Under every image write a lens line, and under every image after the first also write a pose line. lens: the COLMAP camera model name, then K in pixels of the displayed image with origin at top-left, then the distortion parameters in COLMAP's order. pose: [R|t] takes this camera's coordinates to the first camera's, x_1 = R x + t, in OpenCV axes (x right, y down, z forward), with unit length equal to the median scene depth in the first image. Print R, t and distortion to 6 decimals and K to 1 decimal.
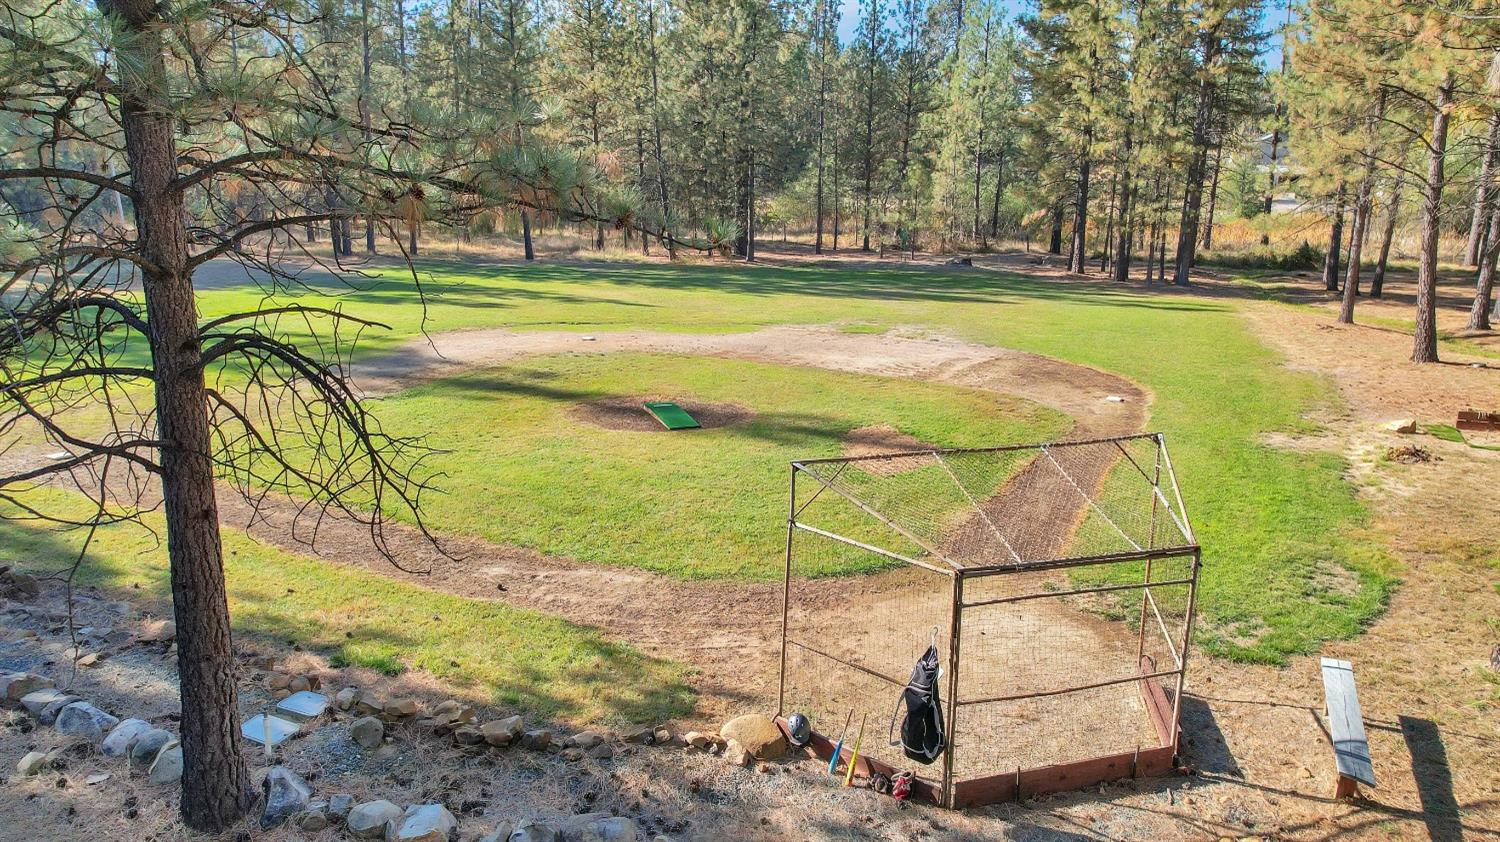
lens RADIAL K [[969.4, 0, 752.4], [0, 969.4, 425.2], [0, 0, 1]] dist [-0.071344, 0.062944]
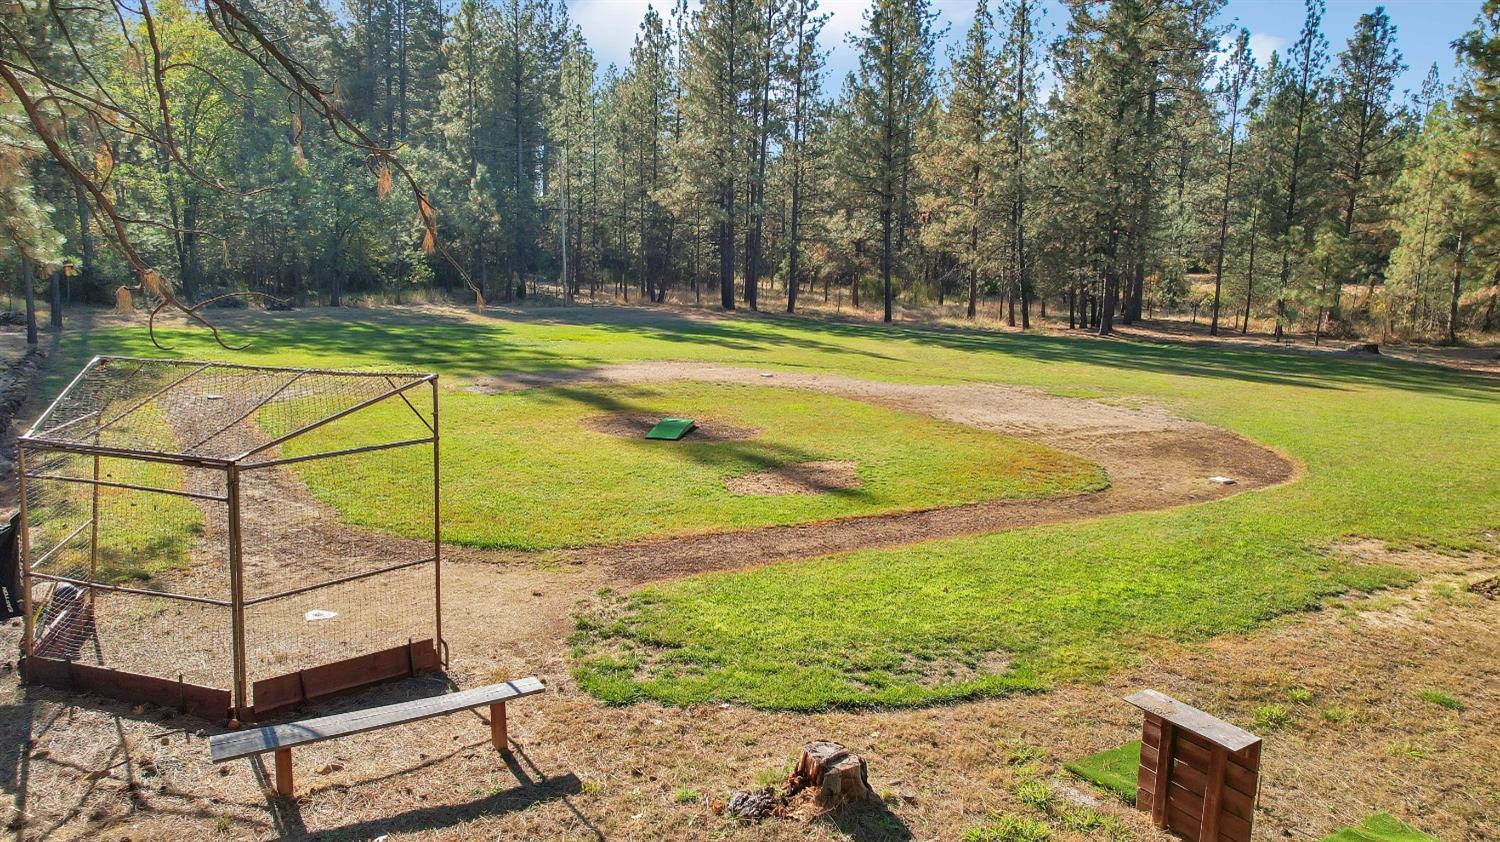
lens RADIAL K [[969.4, 0, 752.4], [0, 969.4, 425.2], [0, 0, 1]] dist [-0.071344, 0.062944]
pose [[0.854976, 0.097527, -0.509415, 0.178716], [-0.143092, 0.988398, -0.050930, 0.008384], [0.498538, 0.116437, 0.859012, 0.060999]]
